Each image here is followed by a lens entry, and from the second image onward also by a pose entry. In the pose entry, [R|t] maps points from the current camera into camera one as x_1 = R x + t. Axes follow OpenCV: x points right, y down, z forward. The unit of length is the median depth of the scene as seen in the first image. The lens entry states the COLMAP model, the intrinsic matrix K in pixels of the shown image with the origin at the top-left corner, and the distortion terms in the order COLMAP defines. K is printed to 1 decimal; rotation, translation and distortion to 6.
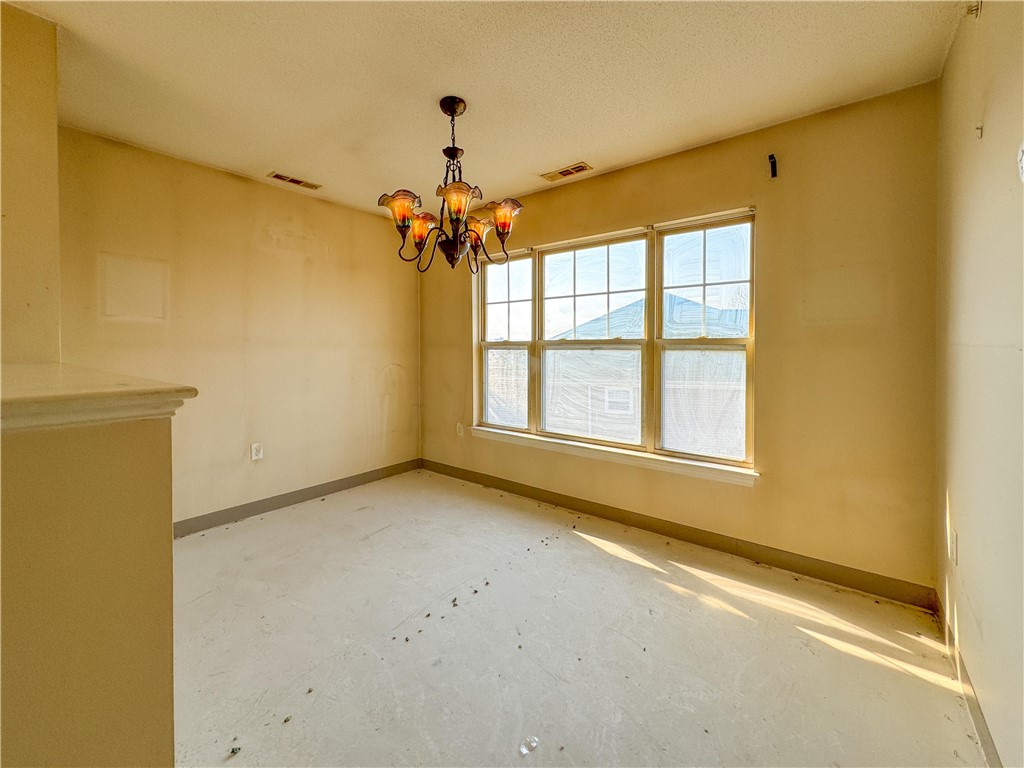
lens RADIAL K [[418.6, 0, 530.9], [0, 418.6, 357.5], [0, 0, 1]] dist [0.000062, 0.000111]
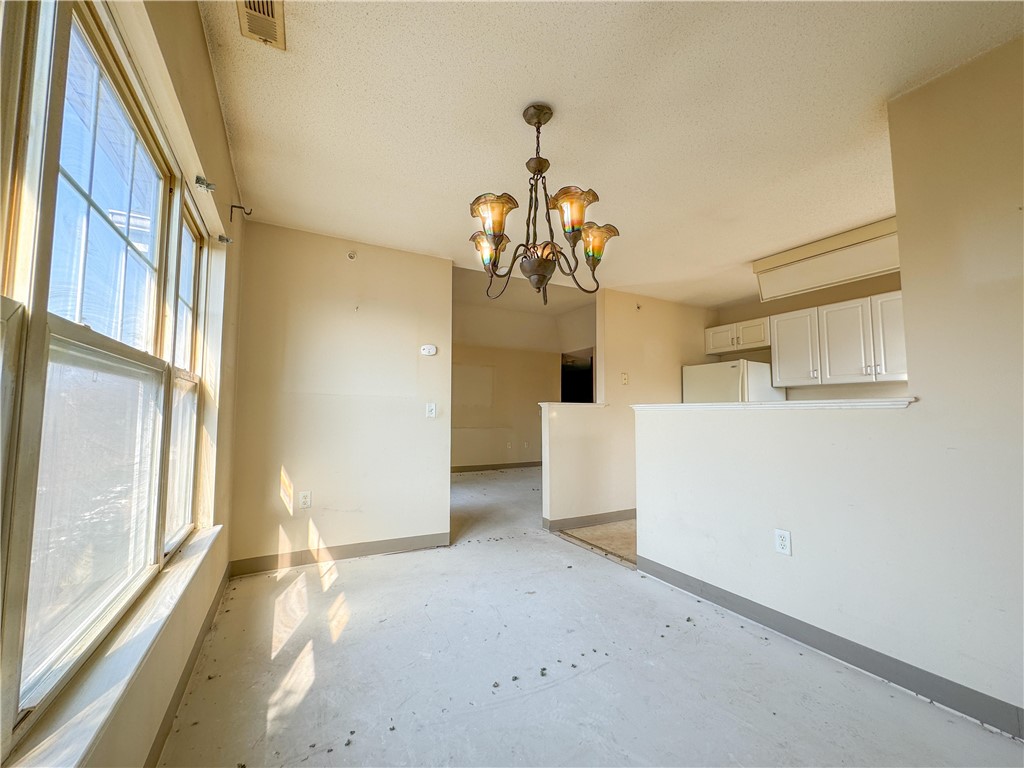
lens RADIAL K [[416.4, 0, 526.0], [0, 416.4, 381.5], [0, 0, 1]] dist [0.000895, 0.000030]
pose [[-0.918101, 0.017997, 0.395938, -0.374564], [-0.007110, 0.998060, -0.061852, 0.011594], [-0.396283, -0.059602, -0.916192, 1.369627]]
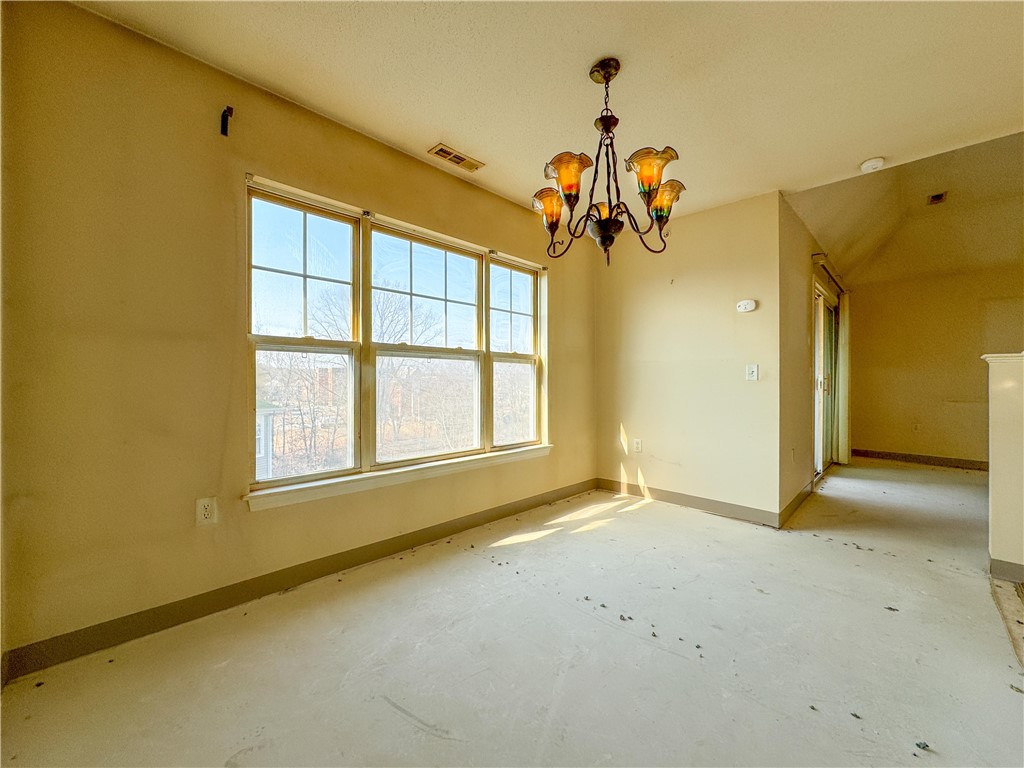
lens RADIAL K [[413.9, 0, 496.2], [0, 413.9, 382.9], [0, 0, 1]] dist [-0.000874, -0.000097]
pose [[0.139482, -0.010094, 0.990173, -0.829705], [0.012476, 0.999887, 0.008436, 0.032763], [-0.990146, 0.011177, 0.139592, 0.842642]]
